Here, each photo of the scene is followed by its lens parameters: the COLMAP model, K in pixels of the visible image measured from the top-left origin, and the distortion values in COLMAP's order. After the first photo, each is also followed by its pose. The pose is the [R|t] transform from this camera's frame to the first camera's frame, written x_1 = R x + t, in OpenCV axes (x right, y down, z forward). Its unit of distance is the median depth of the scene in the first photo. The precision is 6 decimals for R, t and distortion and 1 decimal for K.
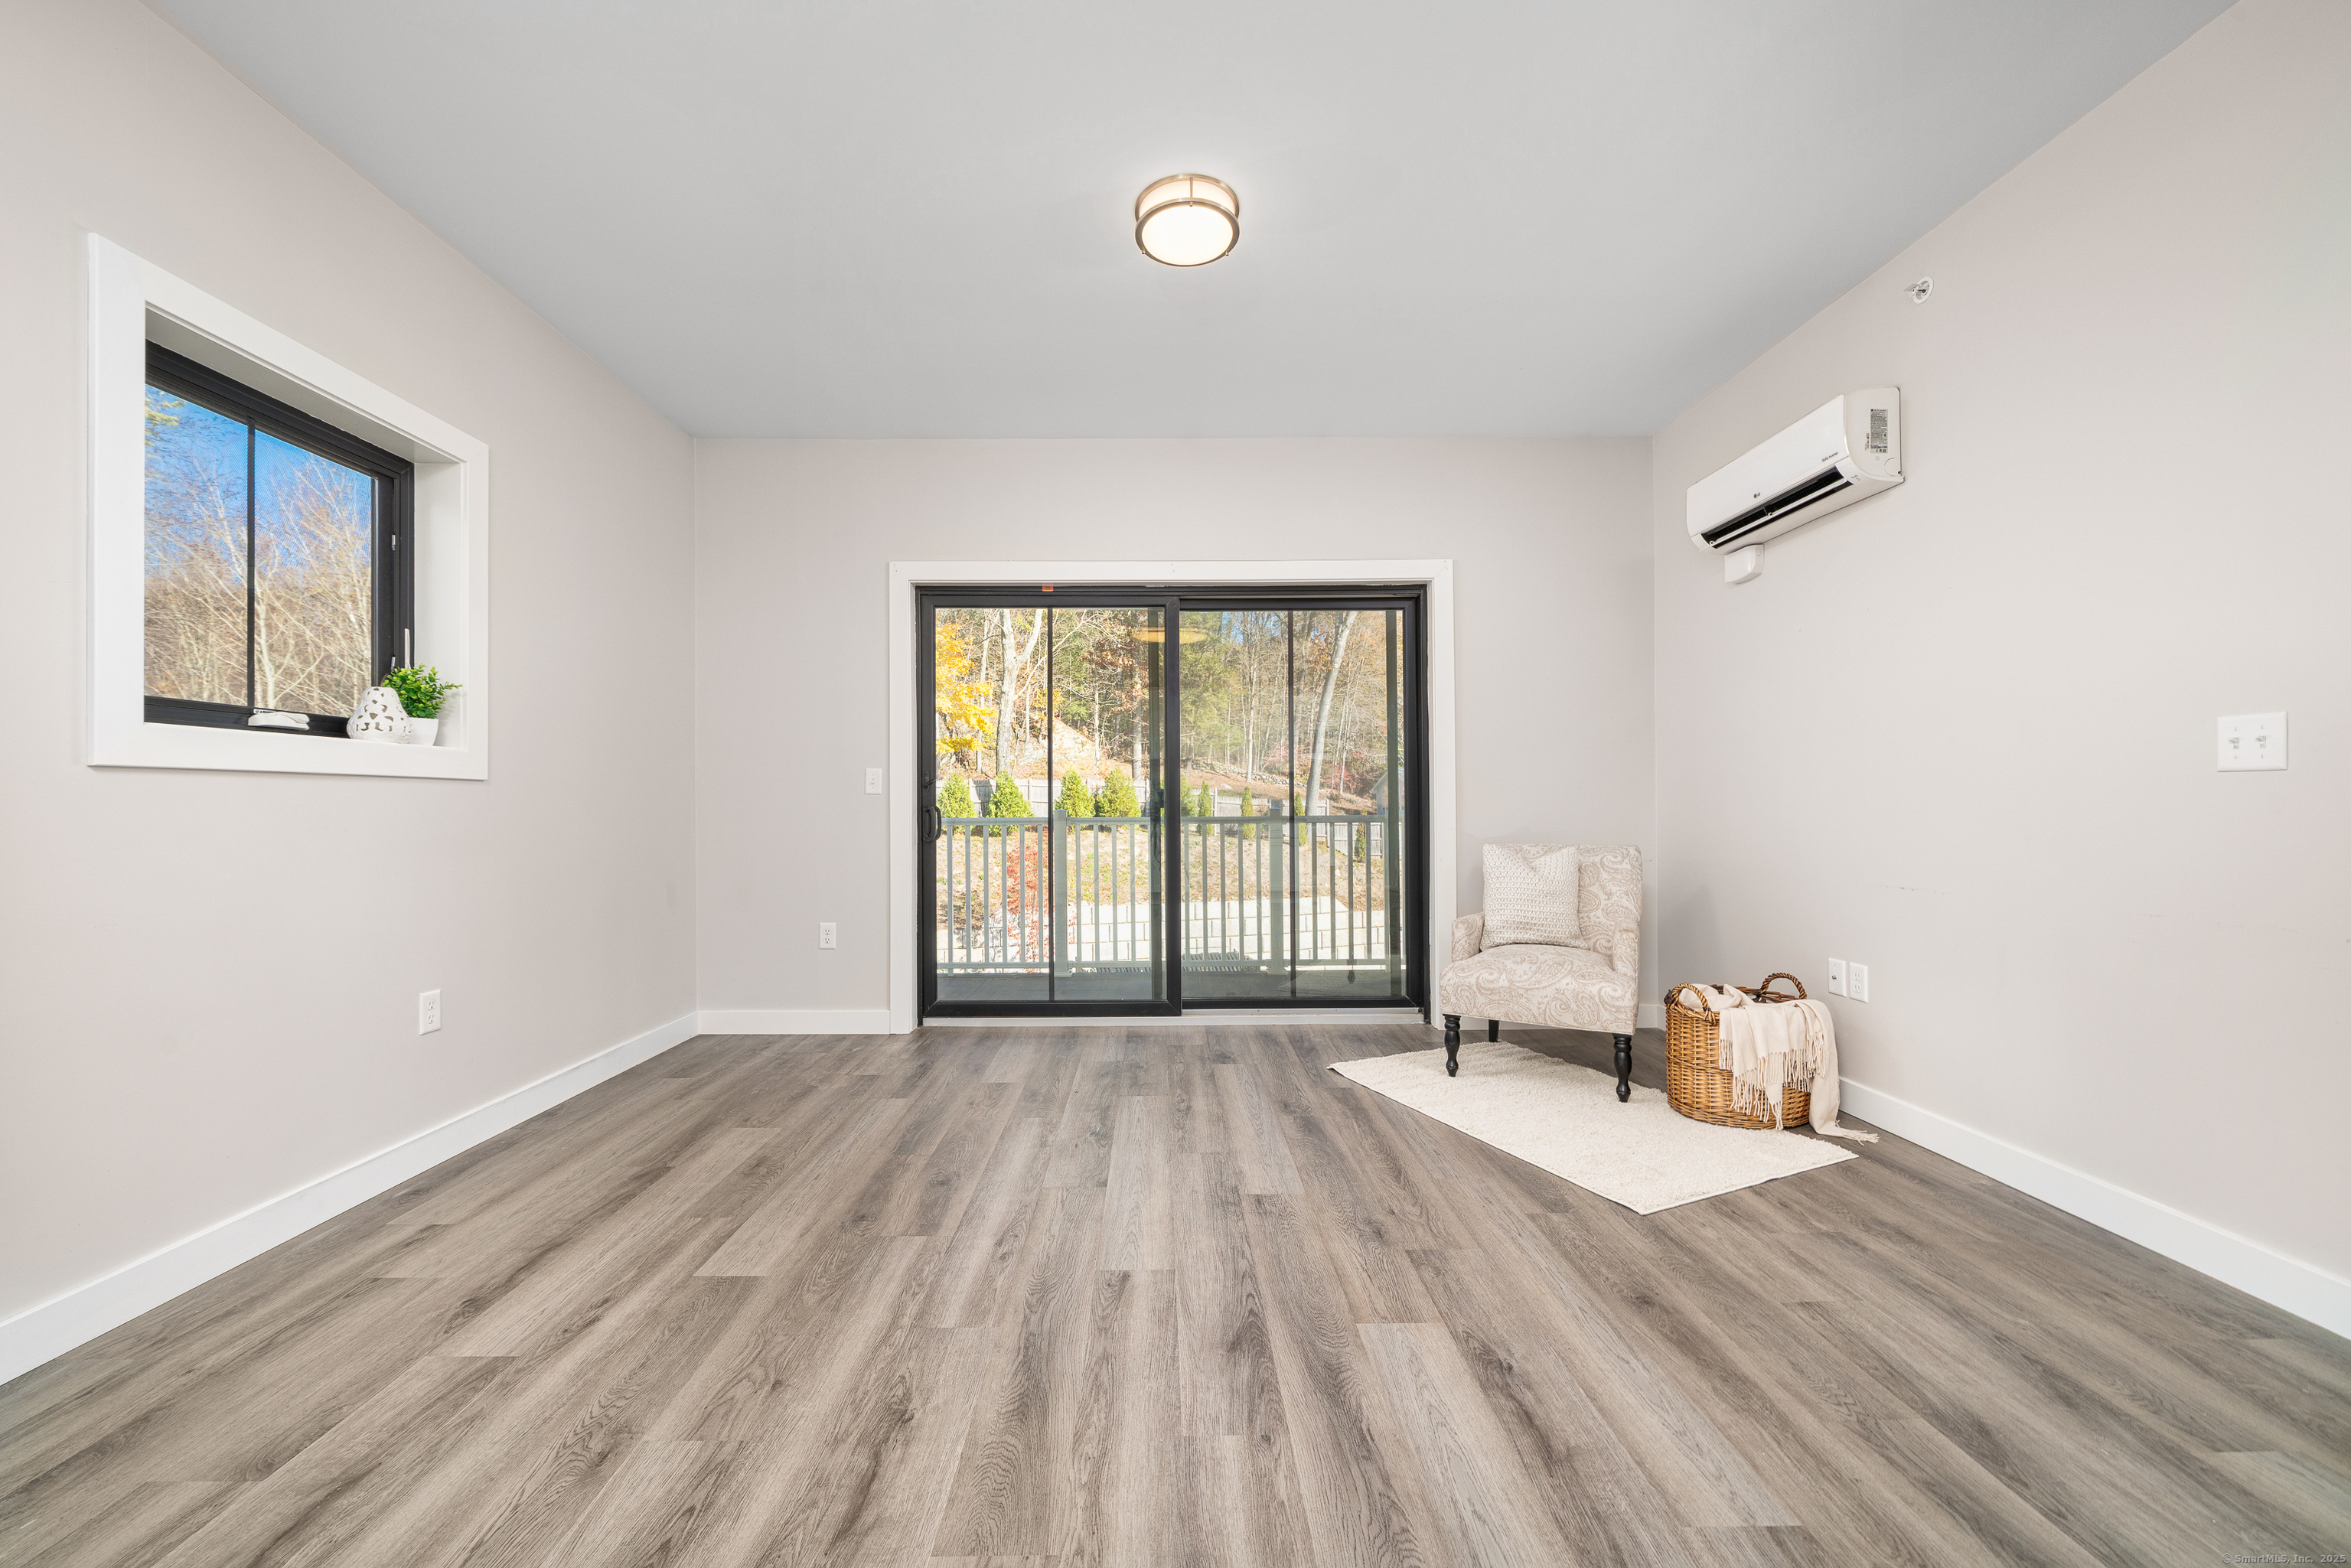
lens RADIAL K [[901.9, 0, 1183.4], [0, 901.9, 800.3], [0, 0, 1]] dist [-0.003241, 0.000006]
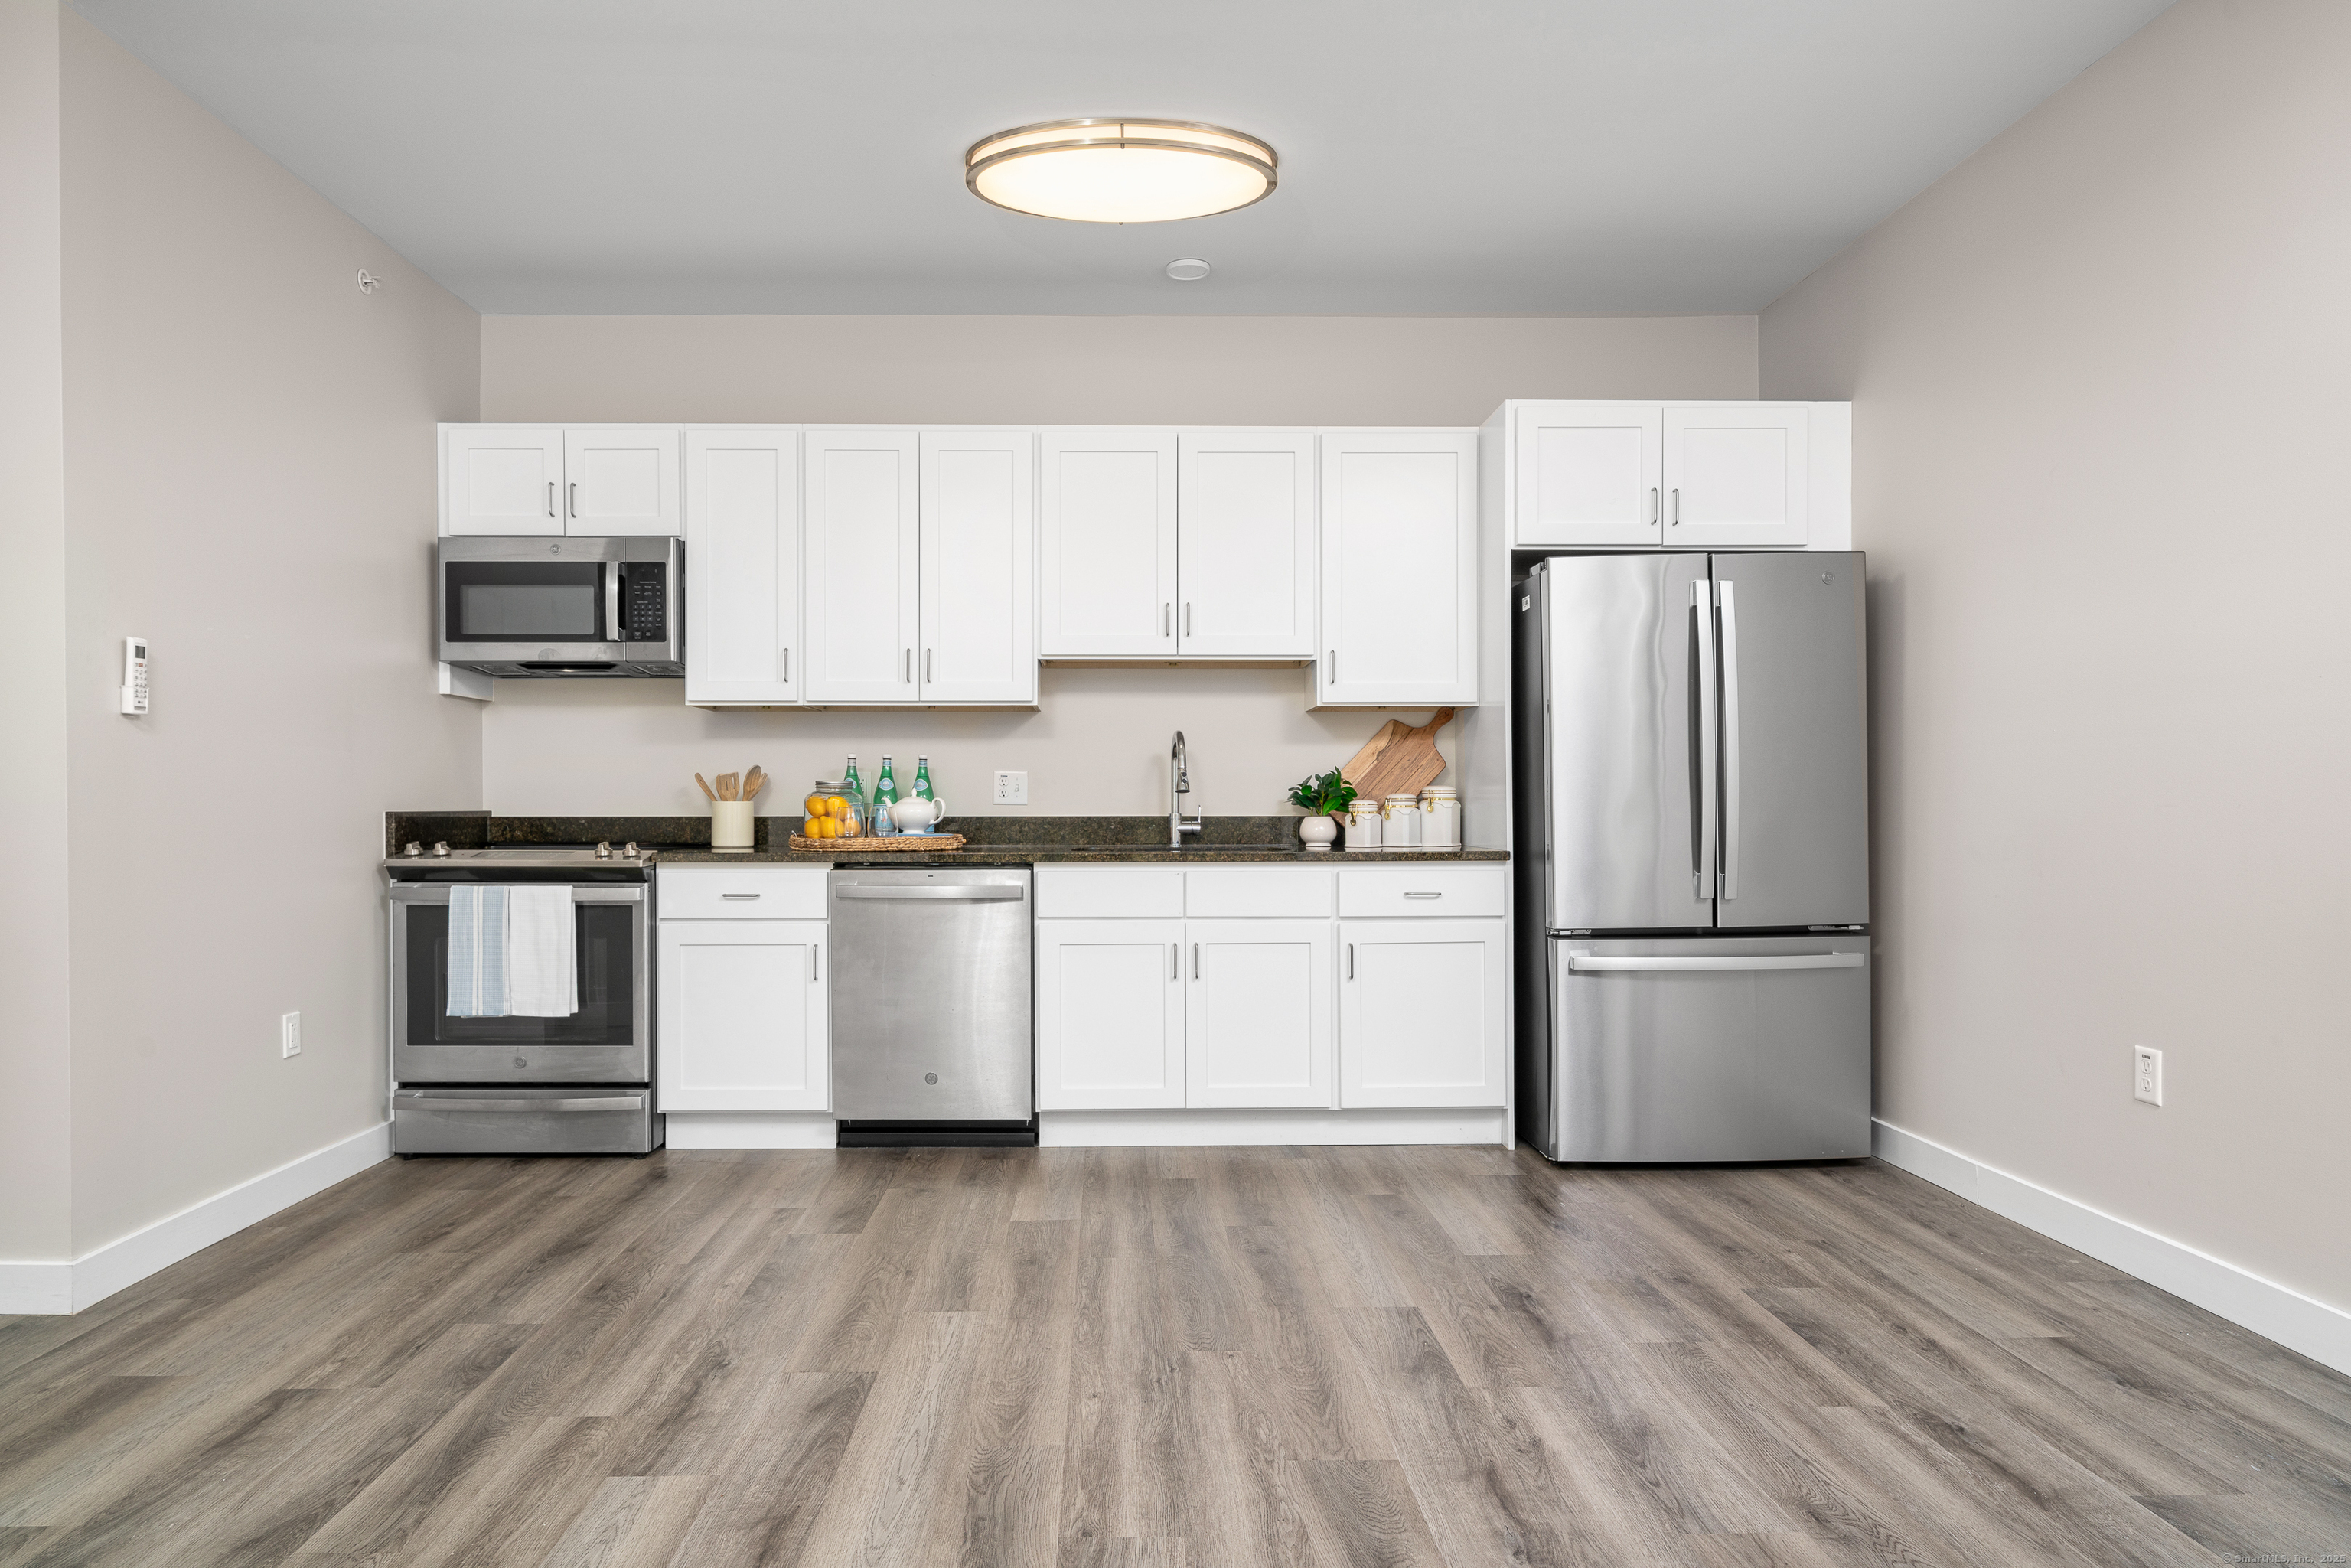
lens RADIAL K [[1377.5, 0, 1107.6], [0, 1377.5, 815.7], [0, 0, 1]] dist [0.003263, 0.000425]
pose [[-0.999506, 0.008661, 0.030202, 0.016012], [0.008690, 0.999962, 0.000826, 0.006708], [-0.030194, 0.001088, -0.999543, 1.484762]]
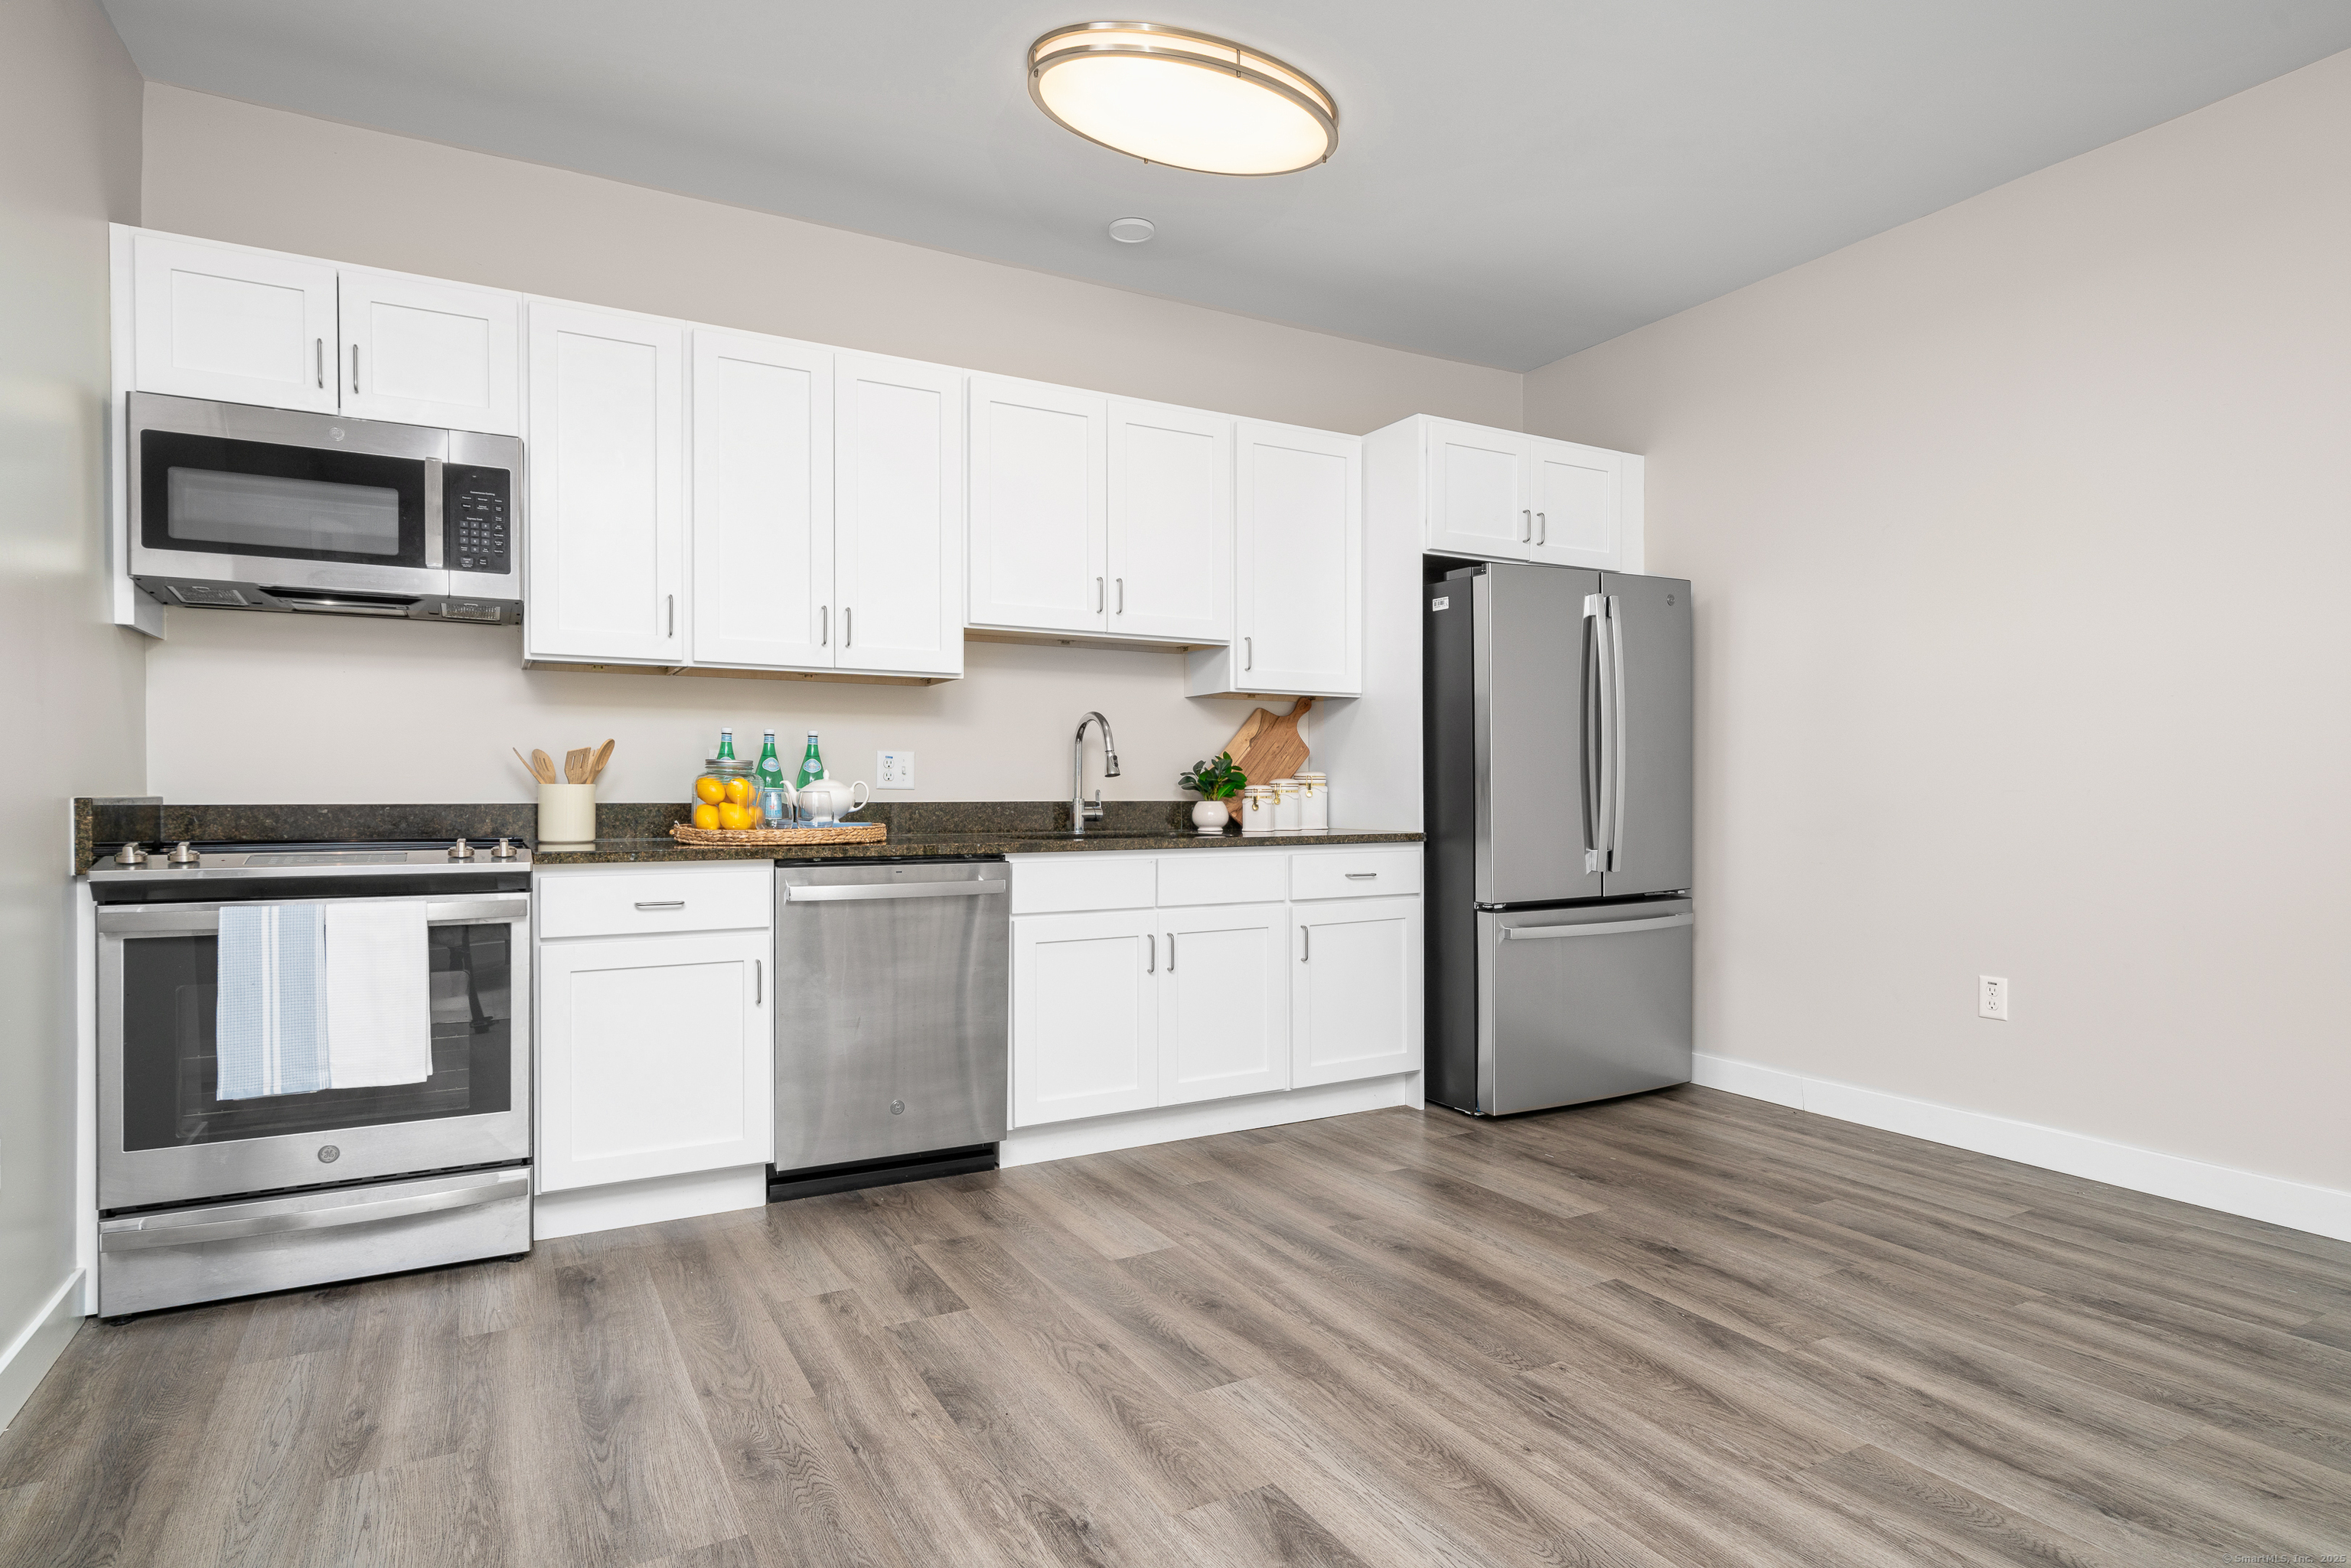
lens RADIAL K [[1254.6, 0, 1144.1], [0, 1254.6, 800.7], [0, 0, 1]] dist [0.005394, -0.001167]
pose [[-0.893215, 0.011193, -0.449491, 0.675614], [0.009806, 0.999937, 0.005413, 0.000402], [0.449523, 0.000427, -0.893268, 1.082211]]
